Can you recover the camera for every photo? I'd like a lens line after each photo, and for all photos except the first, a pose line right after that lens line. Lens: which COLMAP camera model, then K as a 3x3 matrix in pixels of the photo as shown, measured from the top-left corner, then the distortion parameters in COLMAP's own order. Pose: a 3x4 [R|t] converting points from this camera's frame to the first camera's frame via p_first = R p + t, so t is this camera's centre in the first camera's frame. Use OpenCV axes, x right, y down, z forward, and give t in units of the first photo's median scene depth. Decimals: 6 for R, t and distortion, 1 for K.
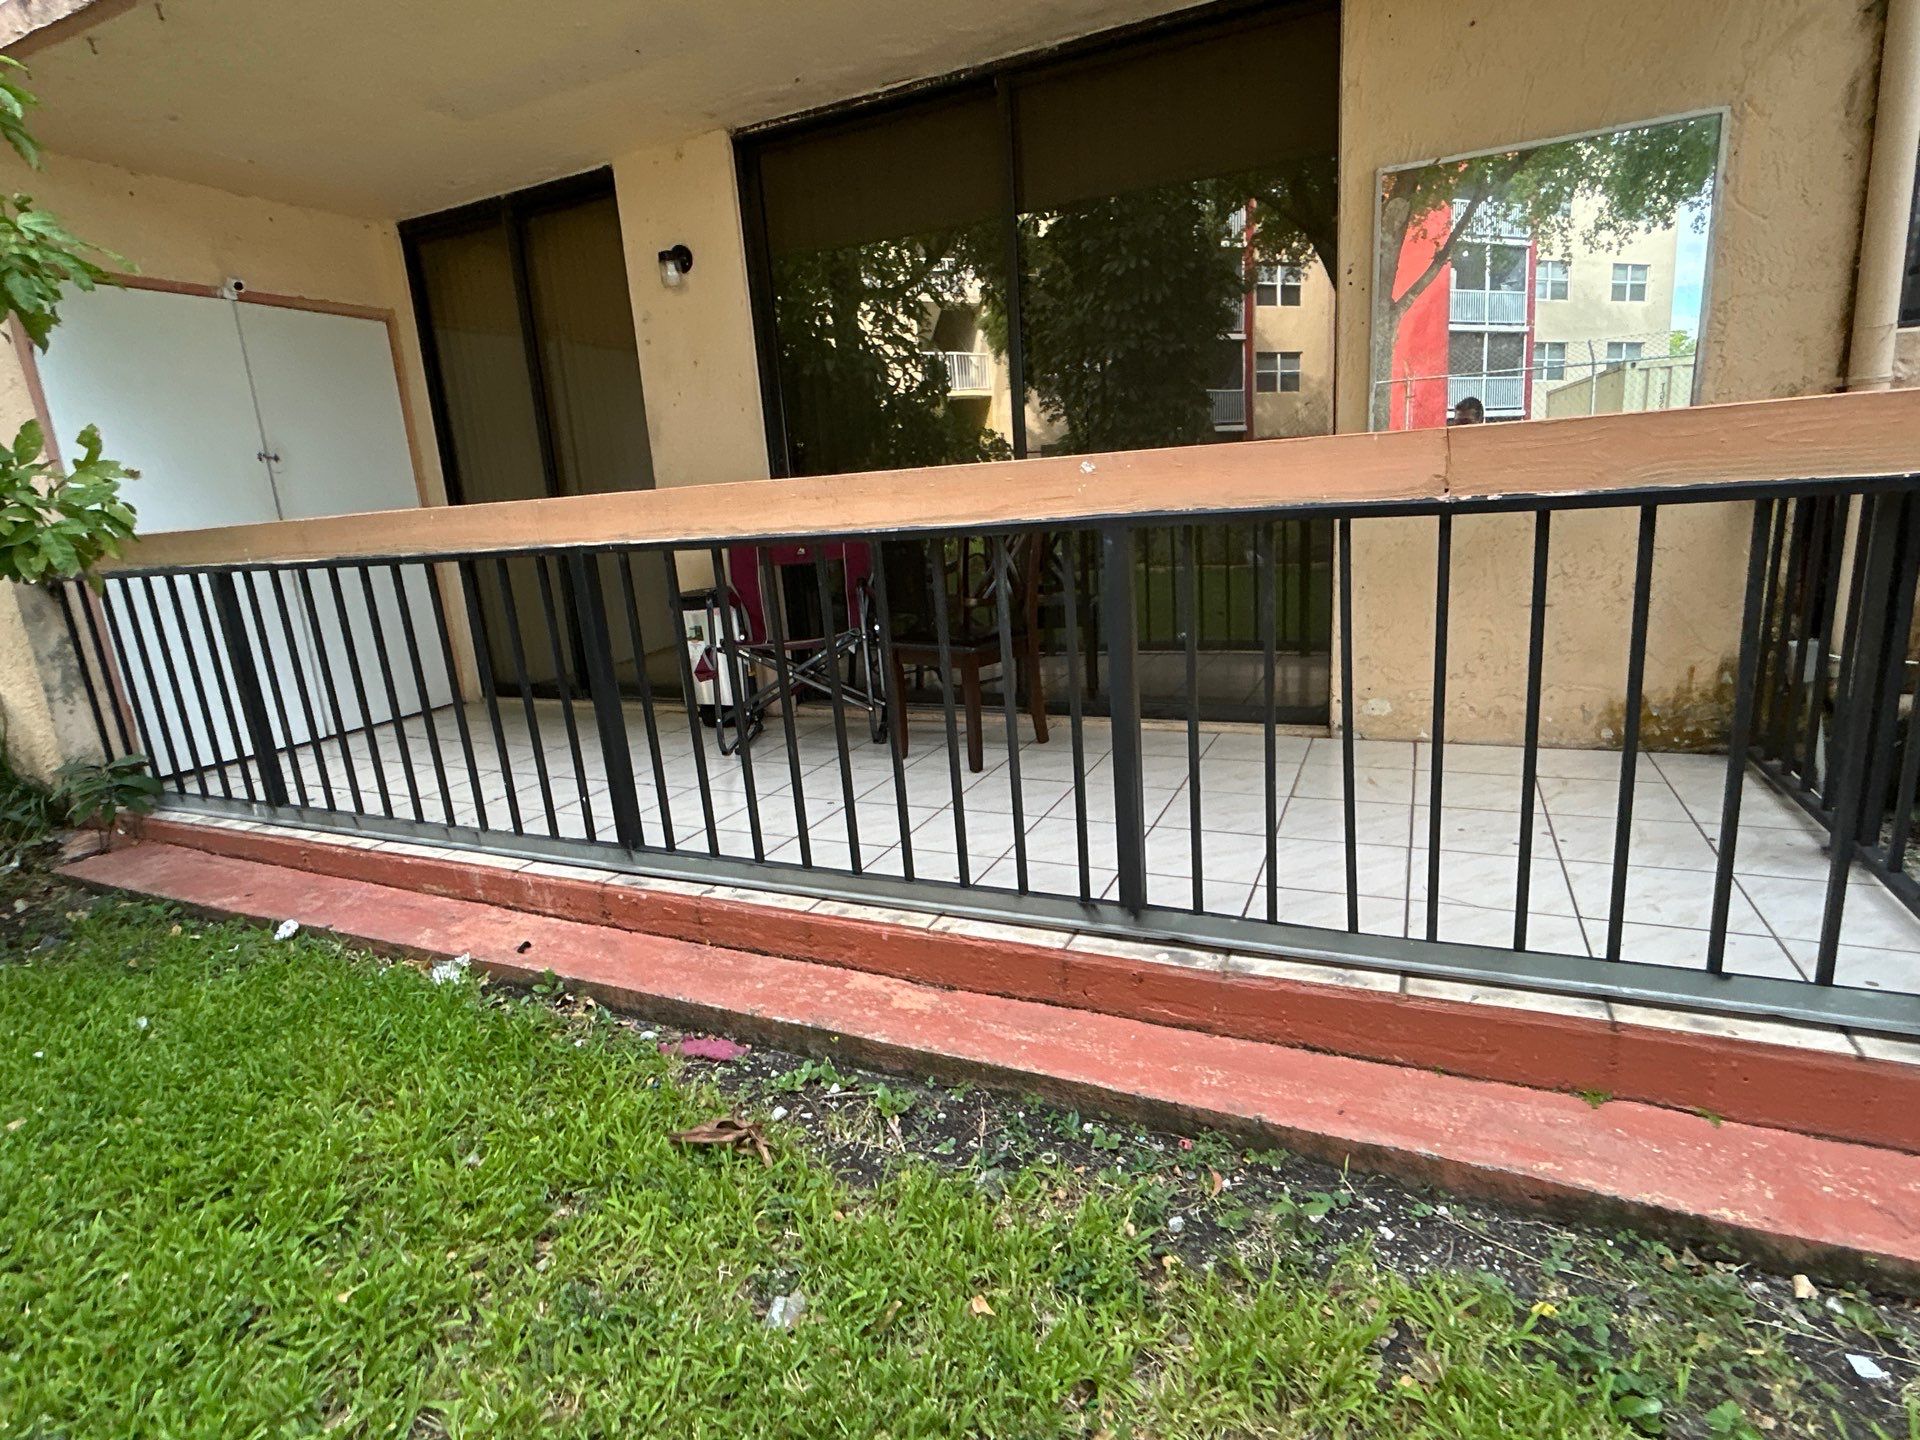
lens RADIAL K [[969.6, 0, 960.0], [0, 969.6, 720.0], [0, 0, 1]] dist [0.000024, 0.001621]
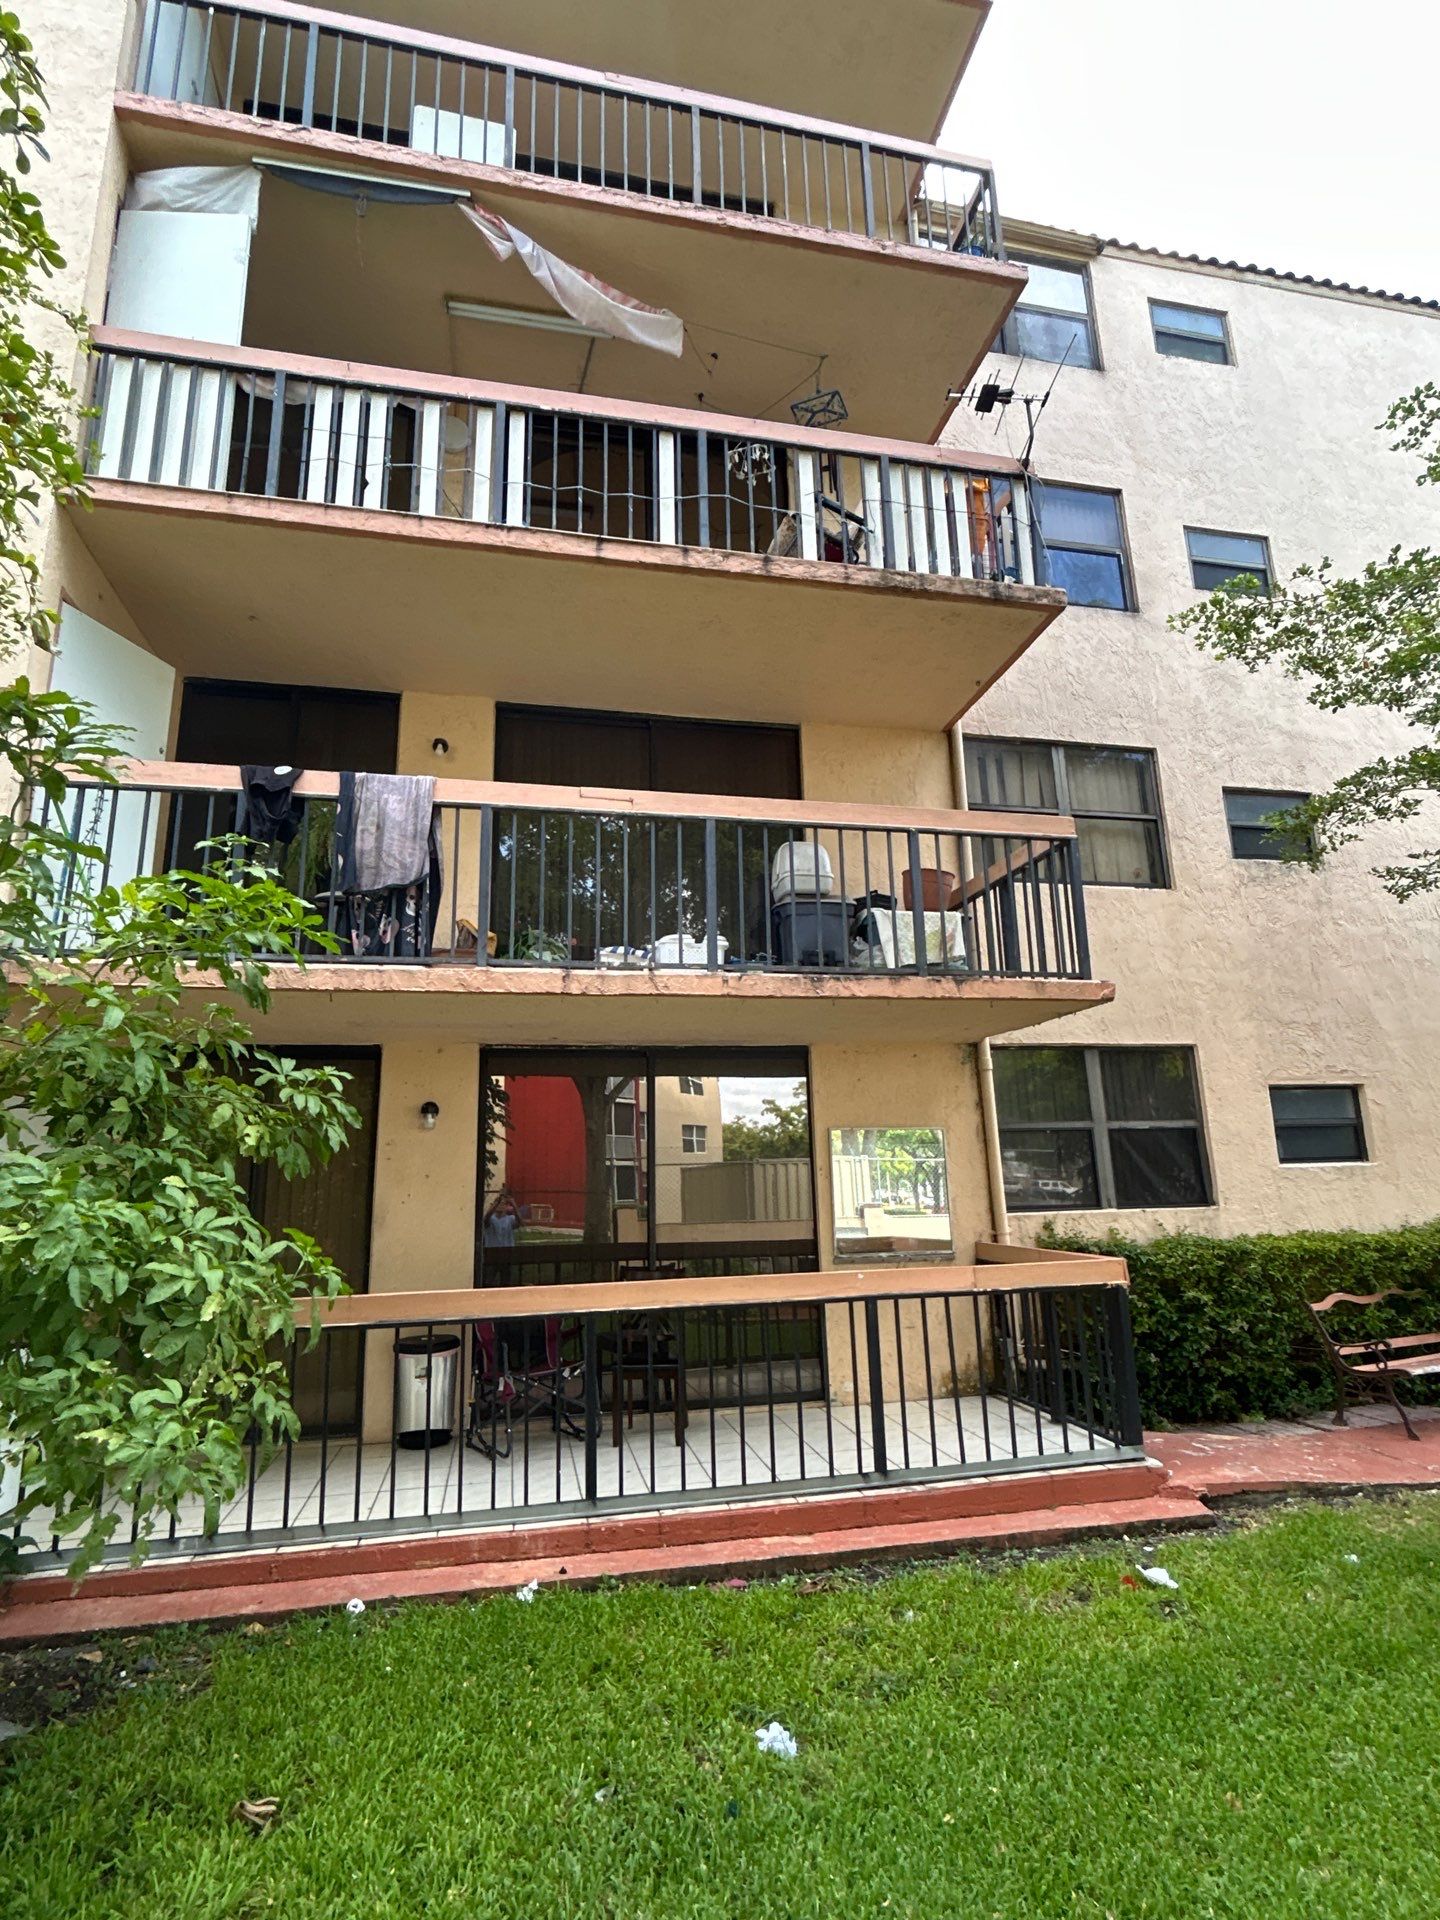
lens RADIAL K [[969.6, 0, 720.0], [0, 969.6, 960.0], [0, 0, 1]] dist [0.000024, 0.001621]
pose [[0.794243, 0.187438, 0.577966, -1.277301], [0.110173, 0.891032, -0.440368, 0.063219], [-0.597528, 0.413436, 0.687045, -0.644425]]
